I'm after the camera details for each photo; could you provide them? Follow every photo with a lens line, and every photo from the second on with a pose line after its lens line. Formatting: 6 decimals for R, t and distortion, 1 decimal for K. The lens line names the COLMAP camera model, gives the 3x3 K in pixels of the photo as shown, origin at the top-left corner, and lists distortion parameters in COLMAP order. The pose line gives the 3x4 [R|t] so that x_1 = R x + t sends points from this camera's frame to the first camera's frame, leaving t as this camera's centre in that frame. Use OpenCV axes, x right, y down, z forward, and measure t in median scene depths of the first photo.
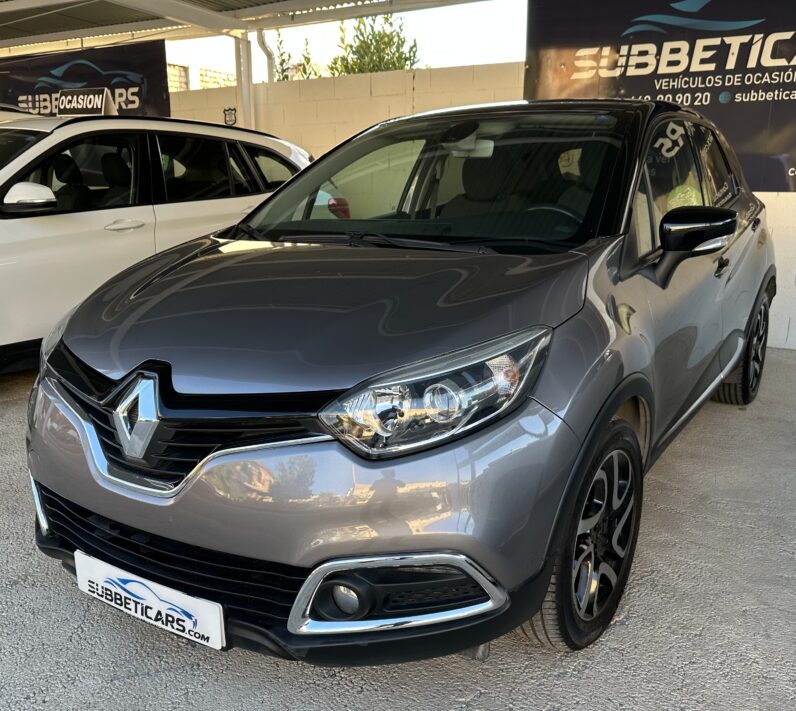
lens RADIAL K [[760.0, 0, 398.0], [0, 760.0, 355.5], [0, 0, 1]] dist [-0.006435, 0.006680]
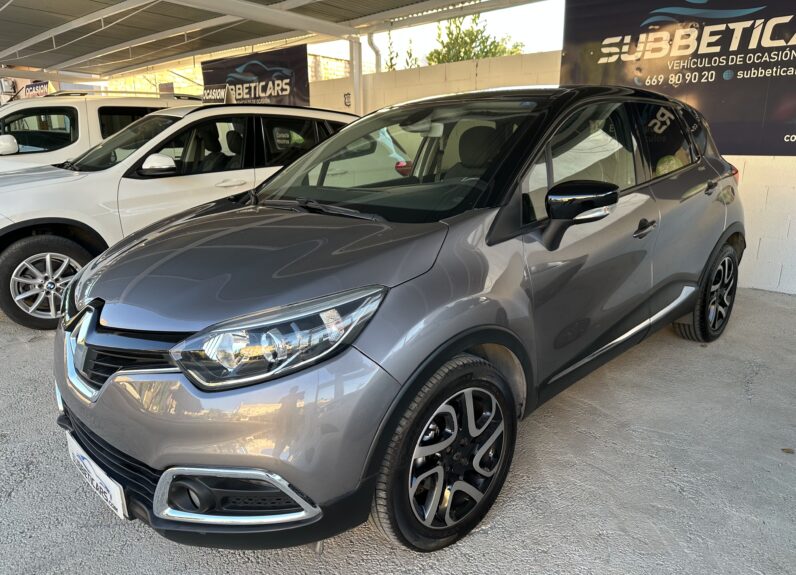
lens RADIAL K [[571.9, 0, 397.9], [0, 571.9, 272.0], [0, 0, 1]] dist [0.001267, -0.008361]
pose [[0.977287, 0.038318, -0.208425, 0.131552], [-0.038445, 0.999255, 0.003439, -0.020817], [0.208401, 0.004652, 0.978032, 0.036597]]
